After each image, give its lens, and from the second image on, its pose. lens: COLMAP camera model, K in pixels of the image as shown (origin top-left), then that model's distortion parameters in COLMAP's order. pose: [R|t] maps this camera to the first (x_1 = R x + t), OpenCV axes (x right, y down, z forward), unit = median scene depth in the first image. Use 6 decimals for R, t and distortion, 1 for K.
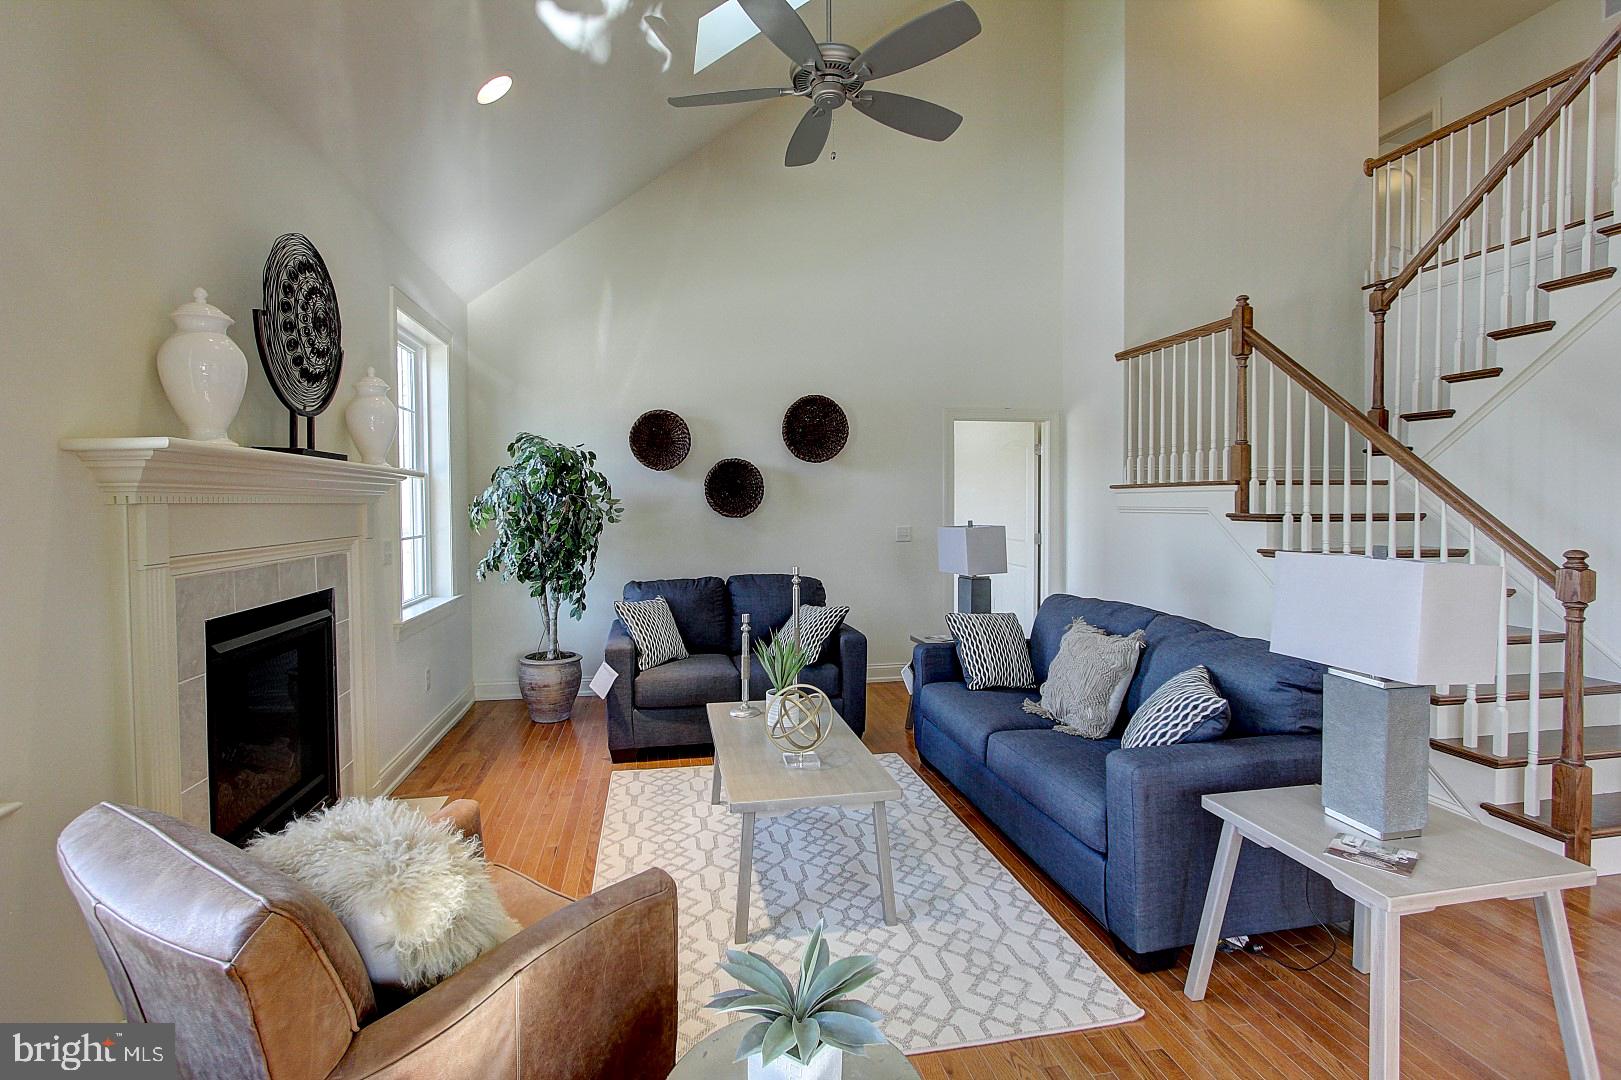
lens RADIAL K [[748.2, 0, 793.4], [0, 748.2, 526.4], [0, 0, 1]] dist [-0.013166, 0.002464]
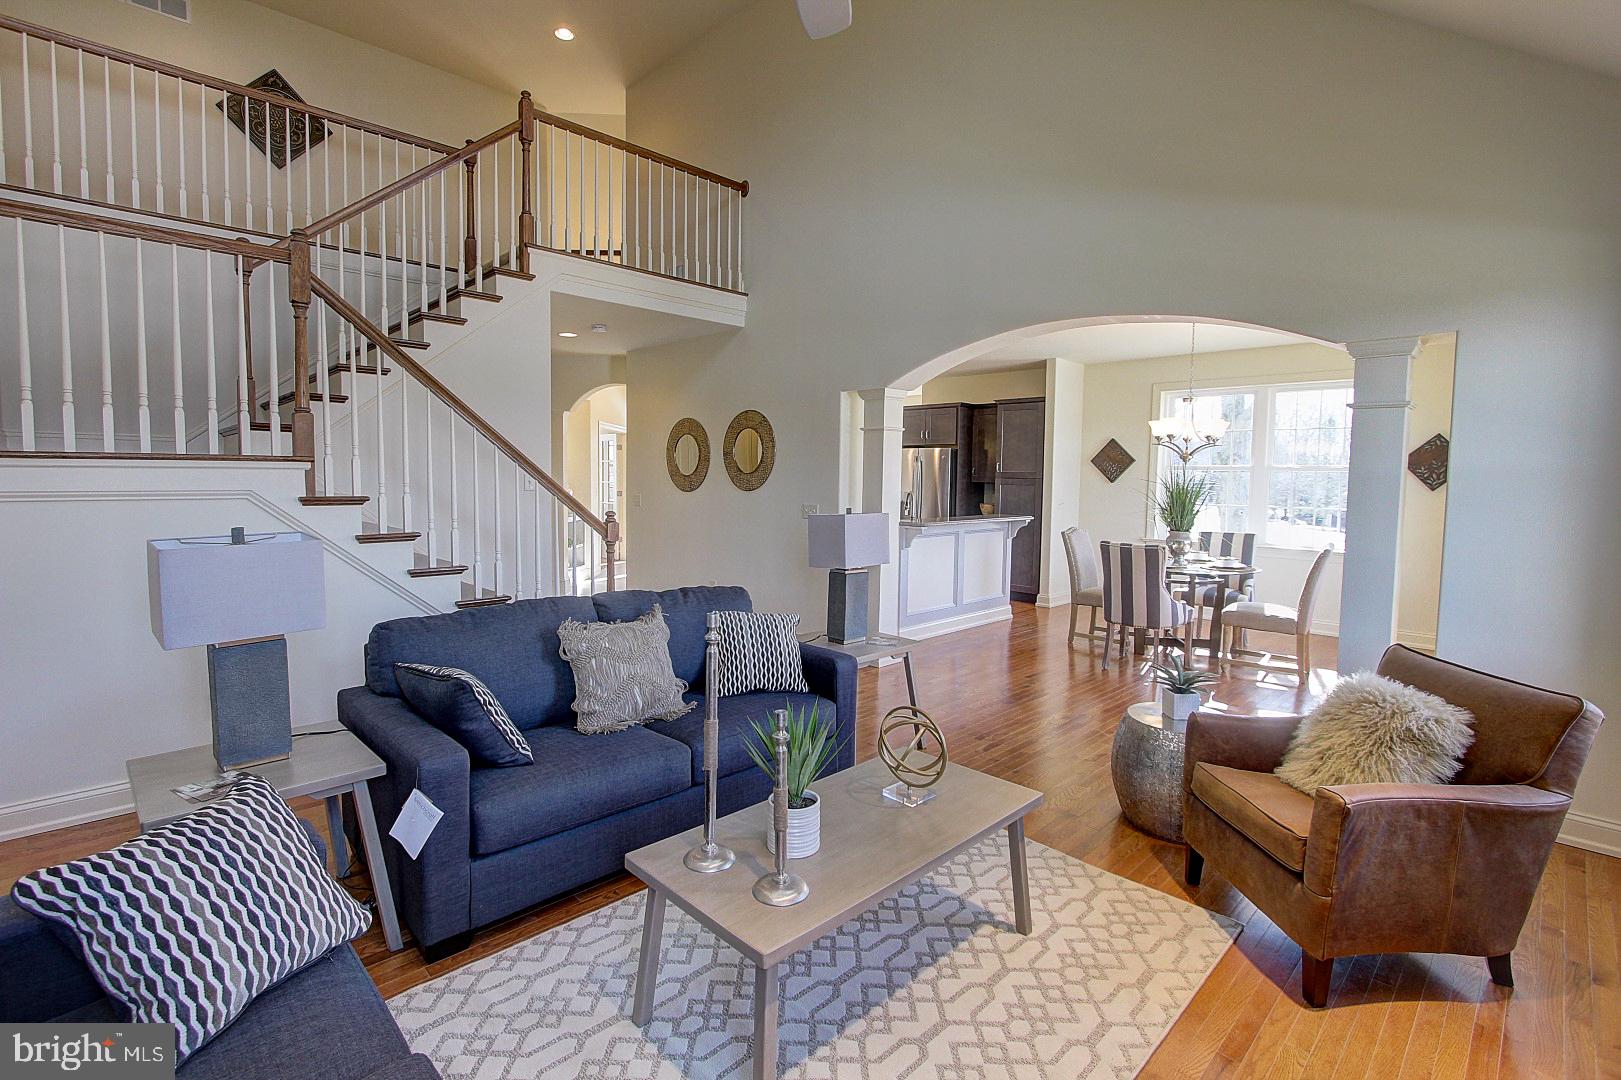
lens RADIAL K [[748.2, 0, 810.8], [0, 748.2, 551.2], [0, 0, 1]] dist [-0.013166, 0.002464]
pose [[-0.545328, -0.092505, 0.833103, -0.576515], [0.015748, 0.992586, 0.120521, -0.069151], [-0.838075, 0.078844, -0.539828, 1.423652]]
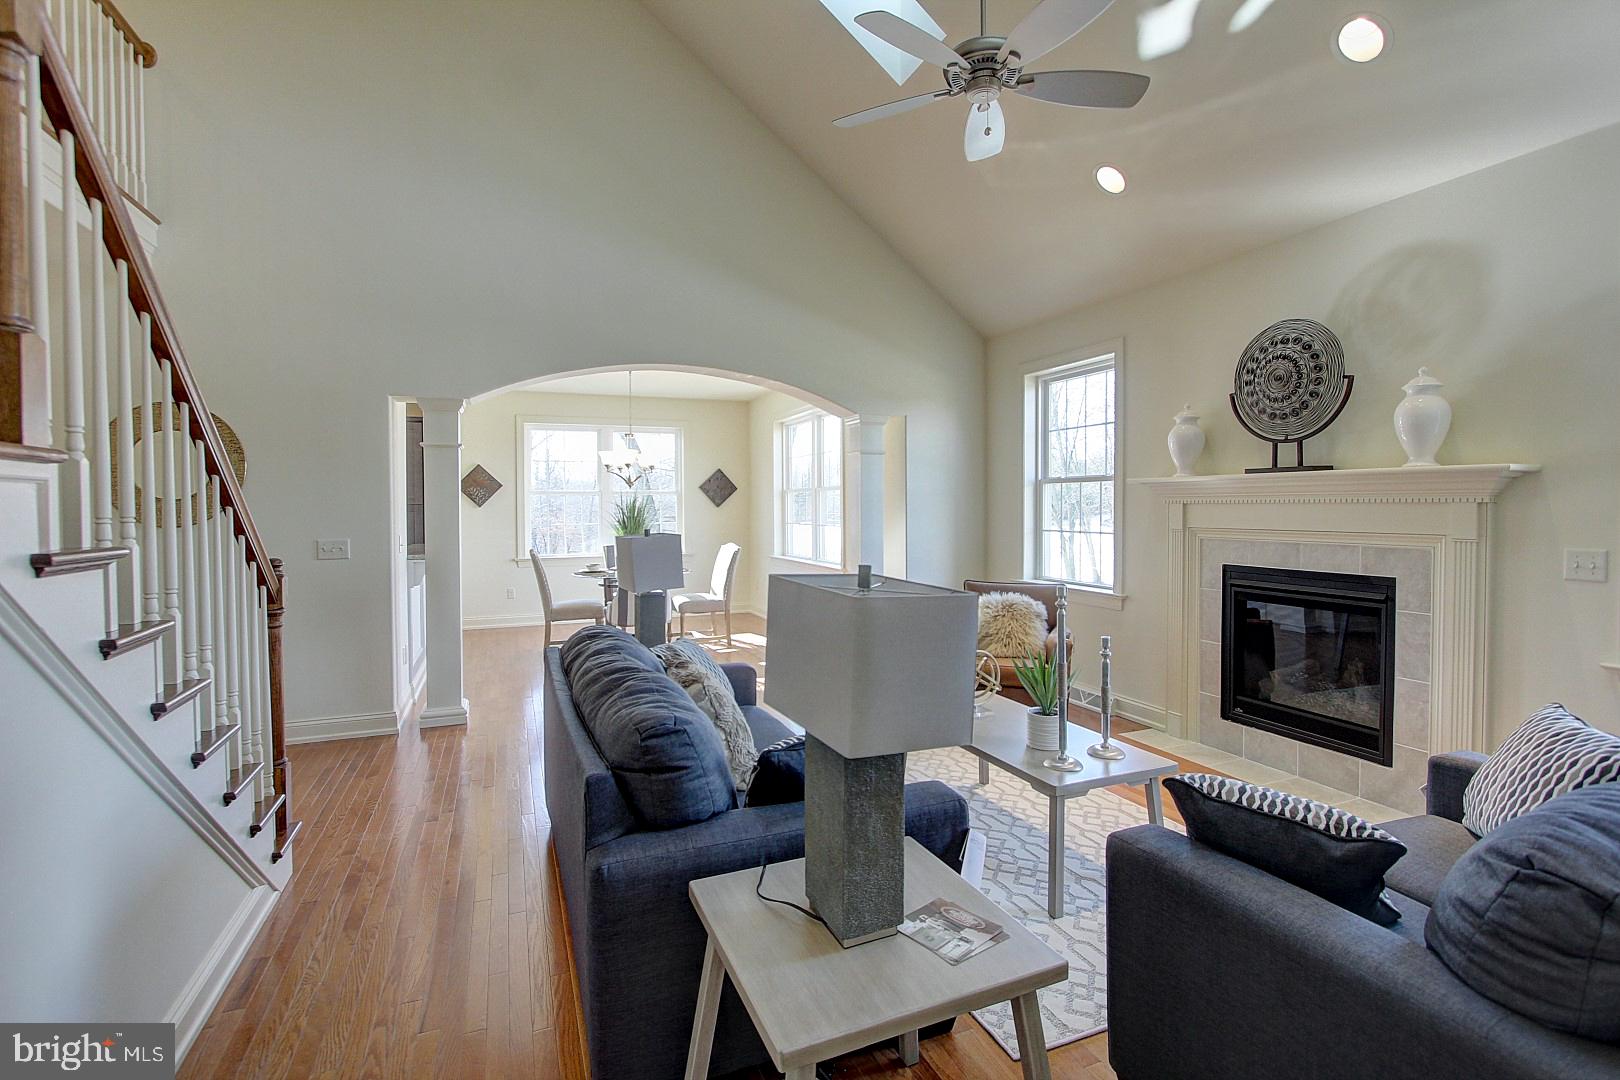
lens RADIAL K [[747.8, 0, 808.3], [0, 747.8, 536.0], [0, 0, 1]] dist [-0.013166, 0.002464]
pose [[-0.980437, 0.014833, -0.196274, 0.482903], [0.000318, 0.997275, 0.073778, -0.065406], [0.196834, 0.072273, -0.977769, 1.975153]]
